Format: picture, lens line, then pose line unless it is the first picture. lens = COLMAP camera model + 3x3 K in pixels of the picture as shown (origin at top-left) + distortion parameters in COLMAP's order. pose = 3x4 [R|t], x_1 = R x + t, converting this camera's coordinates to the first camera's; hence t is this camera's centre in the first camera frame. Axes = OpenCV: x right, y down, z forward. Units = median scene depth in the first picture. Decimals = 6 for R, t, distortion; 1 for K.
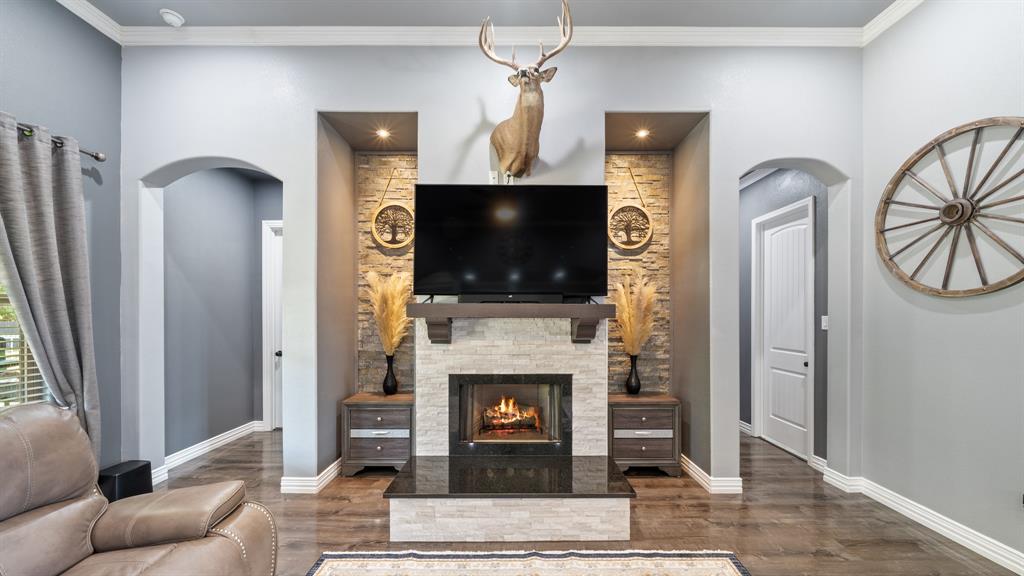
lens RADIAL K [[355.6, 0, 524.9], [0, 355.6, 315.2], [0, 0, 1]] dist [-0.006914, 0.000763]
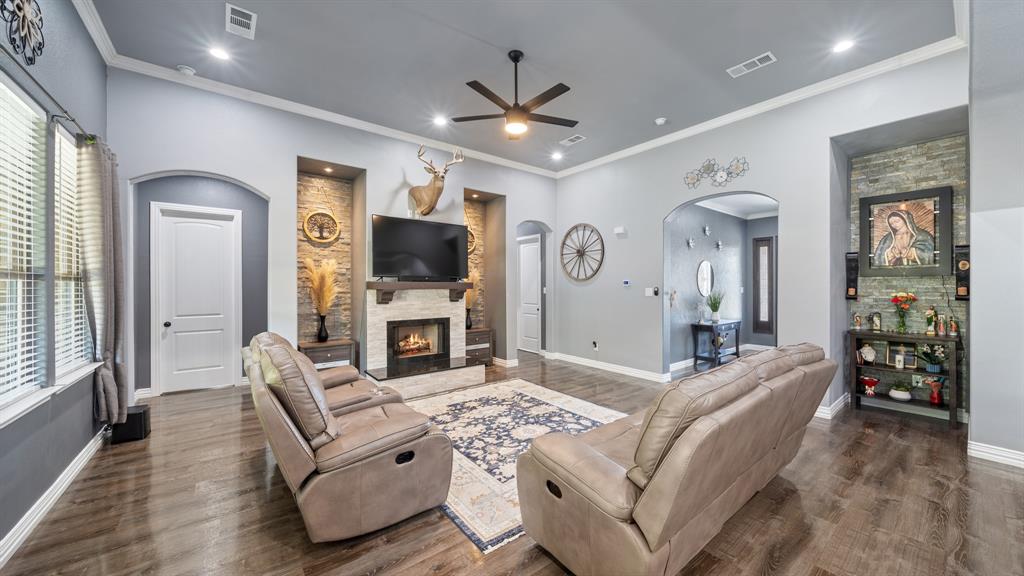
lens RADIAL K [[355.6, 0, 514.7], [0, 355.6, 284.4], [0, 0, 1]] dist [-0.006914, 0.000763]
pose [[0.798784, 0.000257, 0.601618, -0.763682], [0.003918, 0.999976, -0.005629, -0.005617], [-0.601605, 0.006854, 0.798764, -0.796121]]
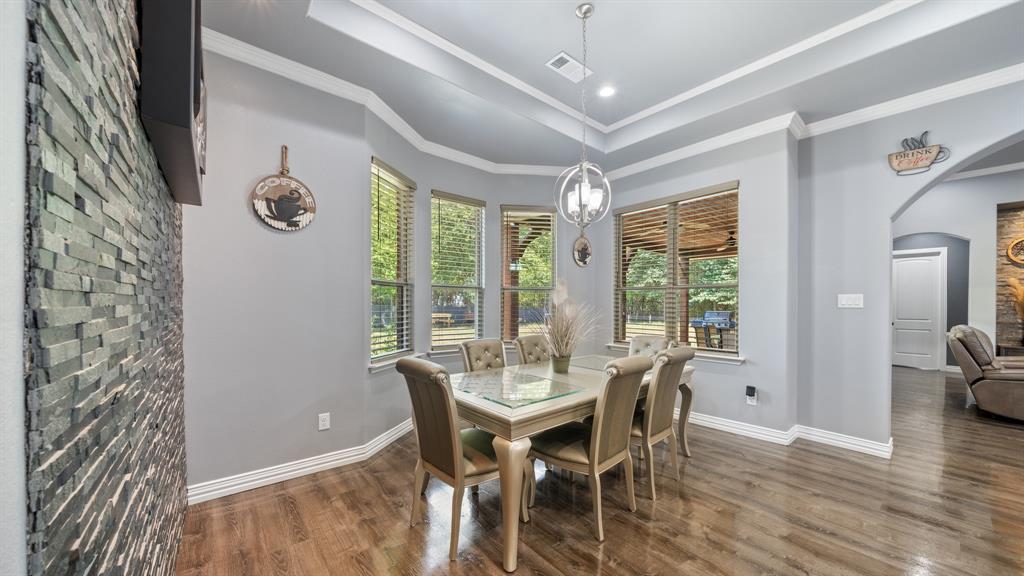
lens RADIAL K [[355.6, 0, 515.8], [0, 355.6, 303.7], [0, 0, 1]] dist [-0.006914, 0.000763]
pose [[0.619795, 0.007367, -0.784729, -0.719822], [-0.010673, 0.999943, 0.000958, 0.042738], [0.784691, 0.007782, 0.619839, -2.554816]]
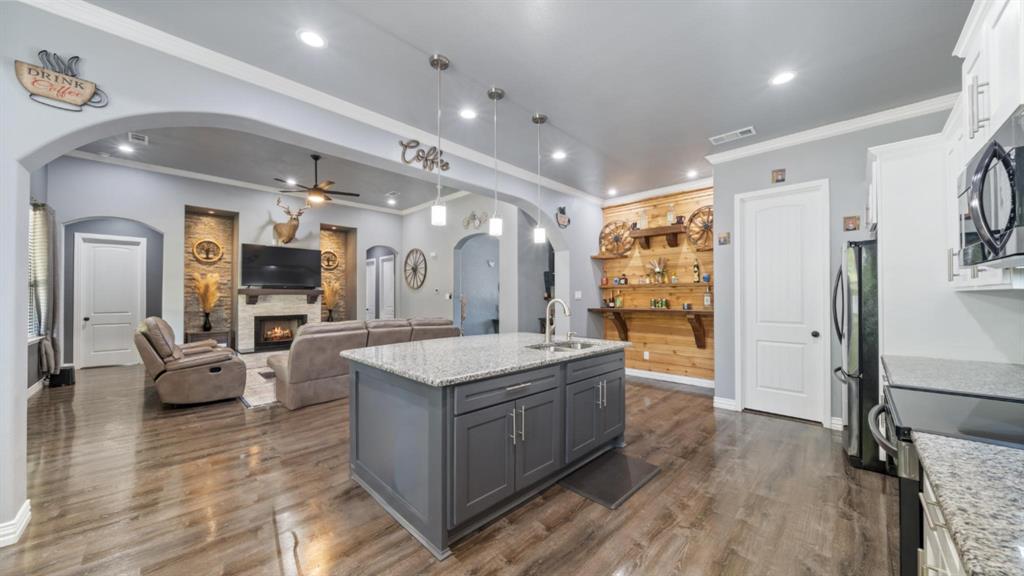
lens RADIAL K [[355.6, 0, 506.8], [0, 355.6, 291.9], [0, 0, 1]] dist [-0.006914, 0.000763]
pose [[0.731315, 0.007331, 0.682000, -0.623864], [0.005948, 0.999836, -0.017126, 0.043376], [-0.682014, 0.016581, 0.731151, -2.121765]]
